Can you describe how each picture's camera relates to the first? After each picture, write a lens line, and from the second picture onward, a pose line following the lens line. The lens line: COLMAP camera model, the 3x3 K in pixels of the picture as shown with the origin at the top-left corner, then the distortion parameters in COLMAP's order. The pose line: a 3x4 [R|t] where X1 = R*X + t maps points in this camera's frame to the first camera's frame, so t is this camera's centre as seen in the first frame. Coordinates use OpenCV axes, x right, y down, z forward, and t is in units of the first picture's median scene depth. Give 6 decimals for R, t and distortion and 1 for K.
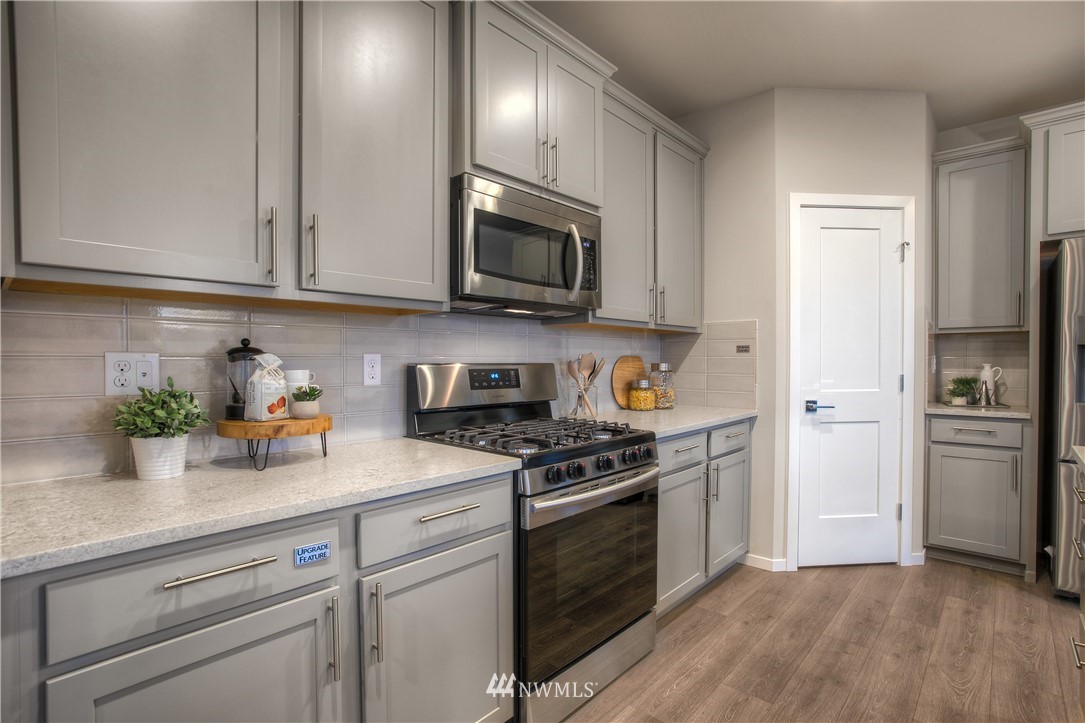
lens RADIAL K [[524.2, 0, 547.6], [0, 524.2, 368.1], [0, 0, 1]] dist [-0.039528, 0.010881]
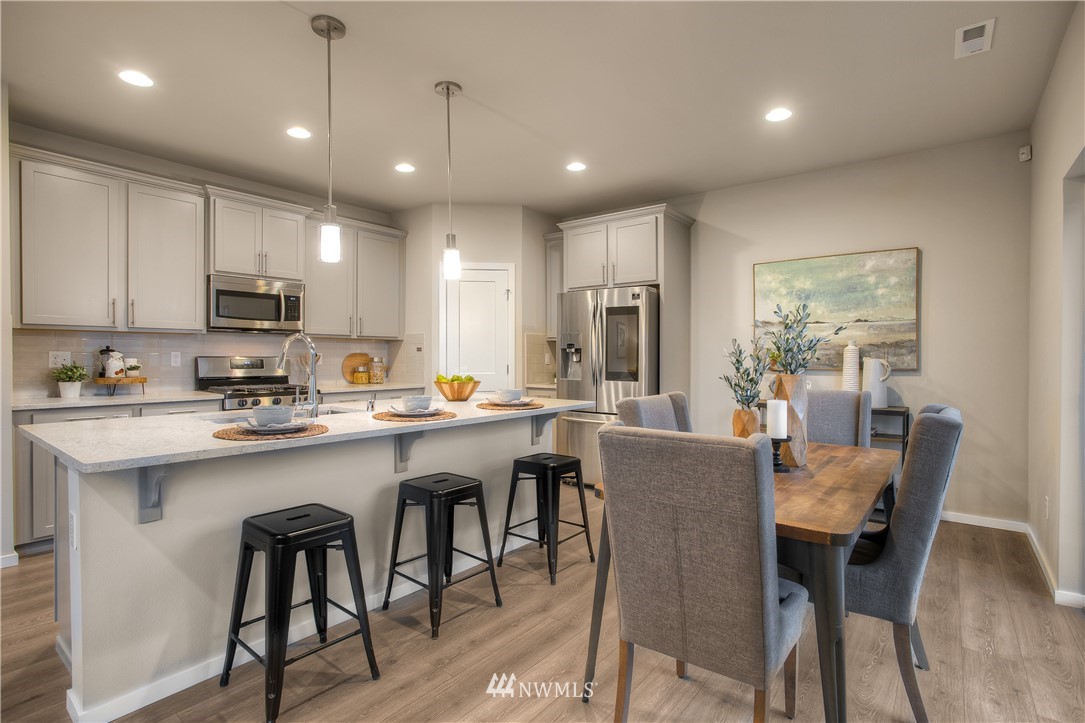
lens RADIAL K [[524.2, 0, 542.6], [0, 524.2, 357.1], [0, 0, 1]] dist [-0.039528, 0.010881]
pose [[0.998166, -0.000430, 0.060528, 1.361052], [0.001532, 0.999834, -0.018149, 0.046023], [-0.060511, 0.018209, 0.998001, -1.593704]]
